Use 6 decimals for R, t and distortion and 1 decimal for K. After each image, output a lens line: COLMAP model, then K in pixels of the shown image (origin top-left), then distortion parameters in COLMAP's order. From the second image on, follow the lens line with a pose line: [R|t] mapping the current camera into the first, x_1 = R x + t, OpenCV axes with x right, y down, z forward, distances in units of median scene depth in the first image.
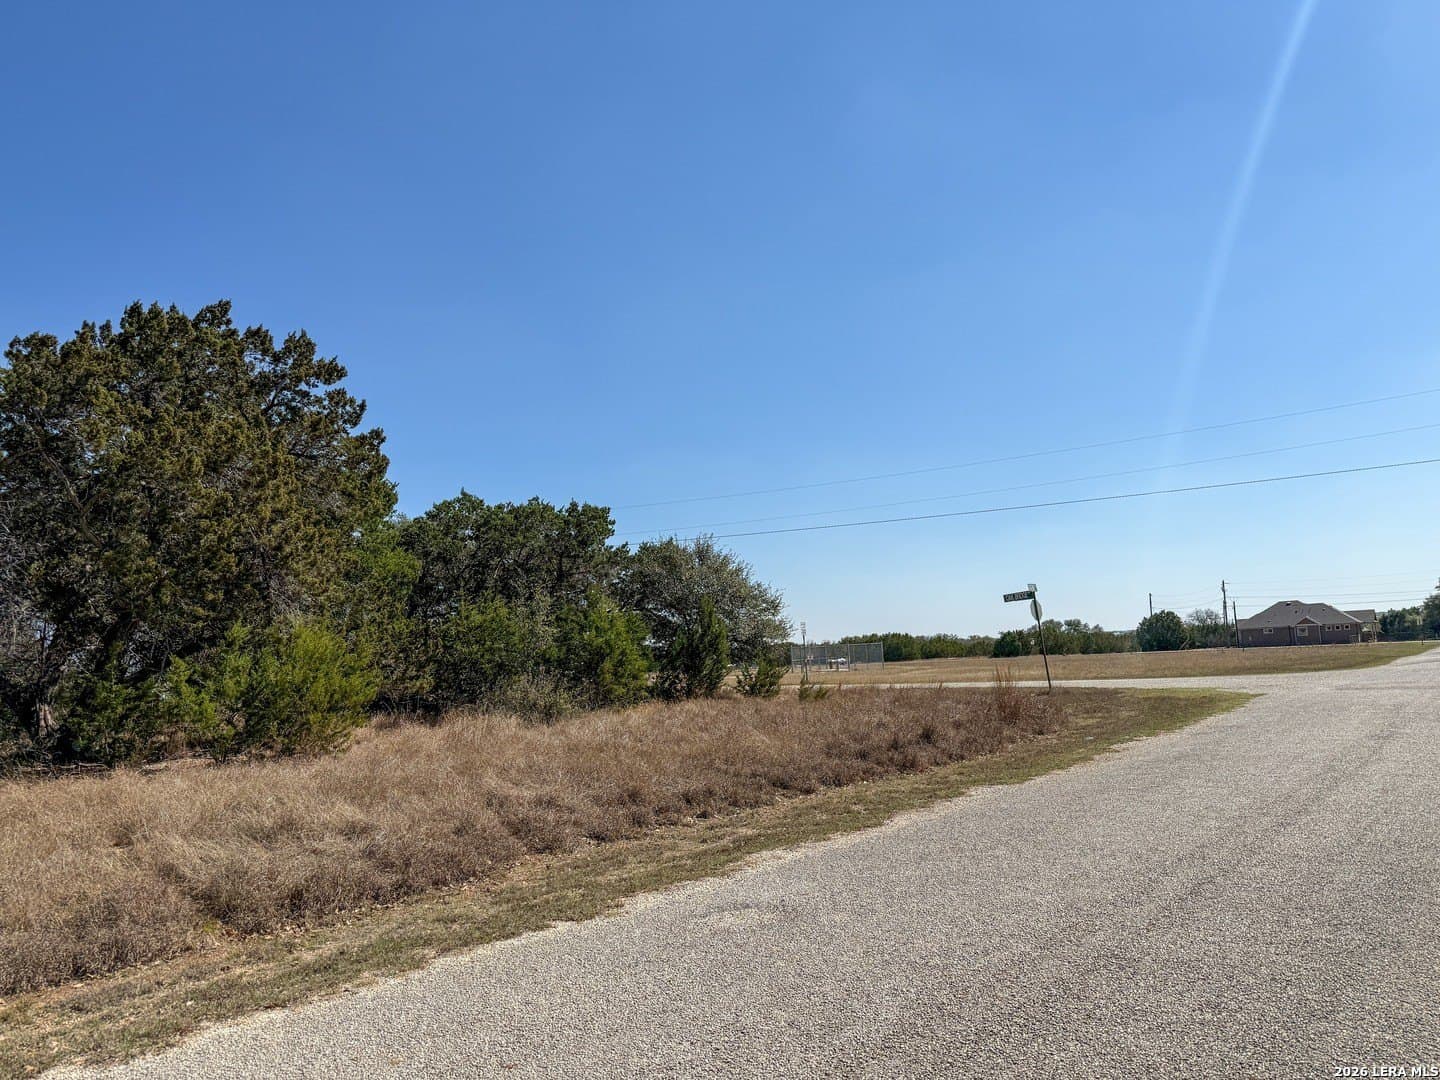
lens RADIAL K [[1037.4, 0, 720.0], [0, 1037.4, 540.0], [0, 0, 1]] dist [0.076594, -0.066315]
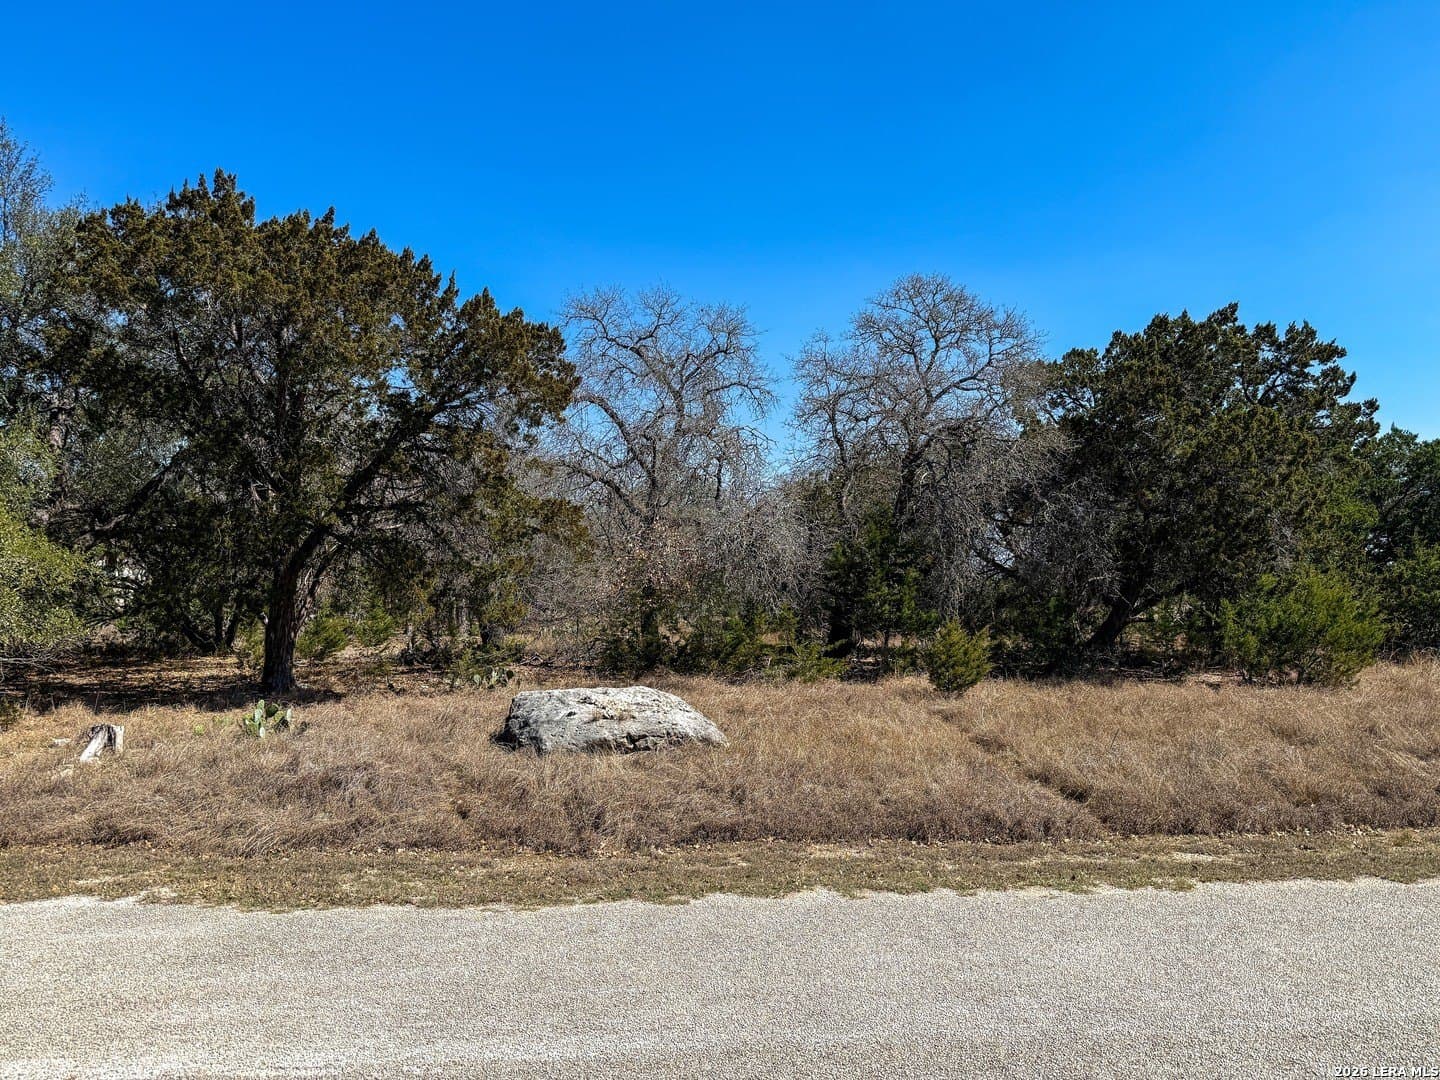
lens RADIAL K [[1037.4, 0, 720.0], [0, 1037.4, 540.0], [0, 0, 1]] dist [0.076594, -0.066315]
pose [[0.738665, 0.029543, -0.673425, -0.079884], [0.027747, 0.996860, 0.074167, -0.061081], [0.673501, -0.073470, 0.735526, -0.305857]]
